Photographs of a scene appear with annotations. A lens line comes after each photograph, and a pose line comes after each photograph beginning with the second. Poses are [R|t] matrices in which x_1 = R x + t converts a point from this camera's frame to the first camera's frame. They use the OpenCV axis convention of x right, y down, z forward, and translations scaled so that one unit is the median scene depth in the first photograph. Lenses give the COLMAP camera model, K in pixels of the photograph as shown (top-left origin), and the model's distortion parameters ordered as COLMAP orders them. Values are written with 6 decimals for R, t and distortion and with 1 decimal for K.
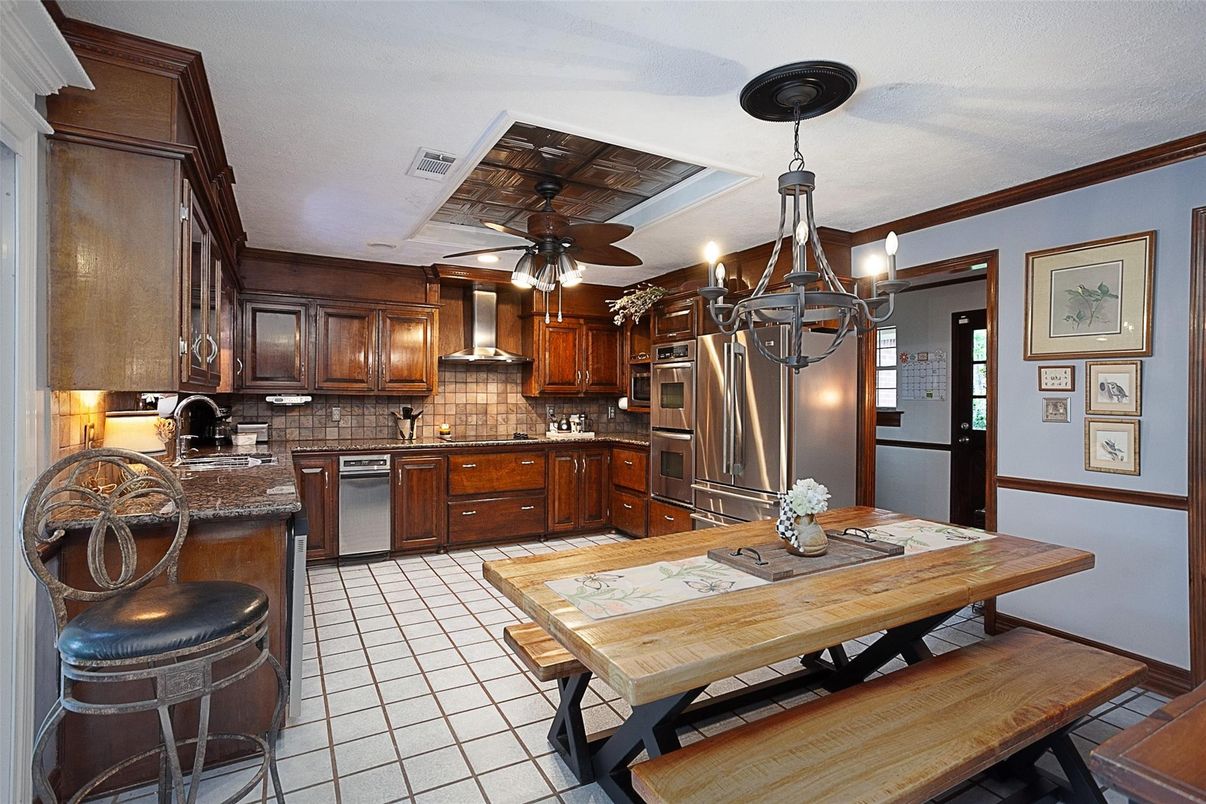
lens RADIAL K [[589.0, 0, 596.4], [0, 589.0, 398.8], [0, 0, 1]] dist [-0.003390, 0.000445]
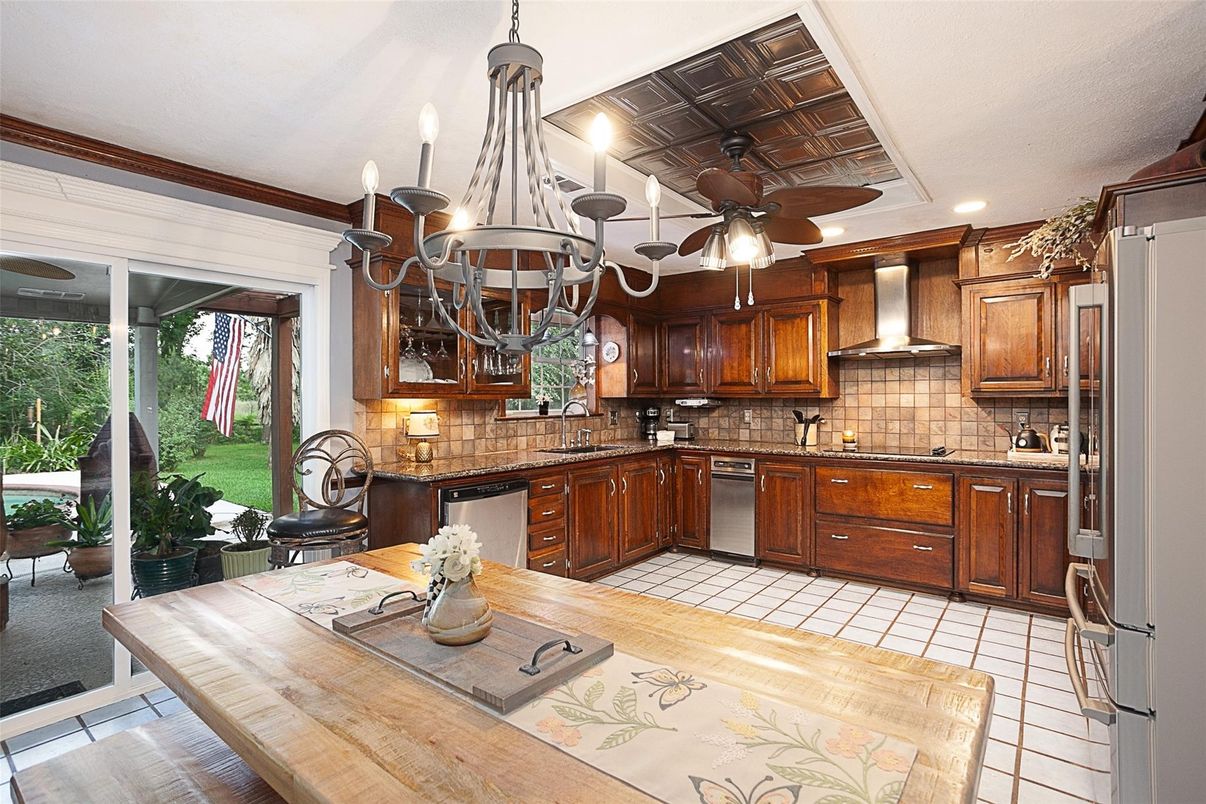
lens RADIAL K [[589.0, 0, 596.4], [0, 589.0, 398.8], [0, 0, 1]] dist [-0.003390, 0.000445]
pose [[0.422015, -0.007815, -0.906555, 0.383187], [0.003035, 0.999969, -0.007207, 0.001702], [0.906584, 0.000290, 0.422026, 0.317761]]
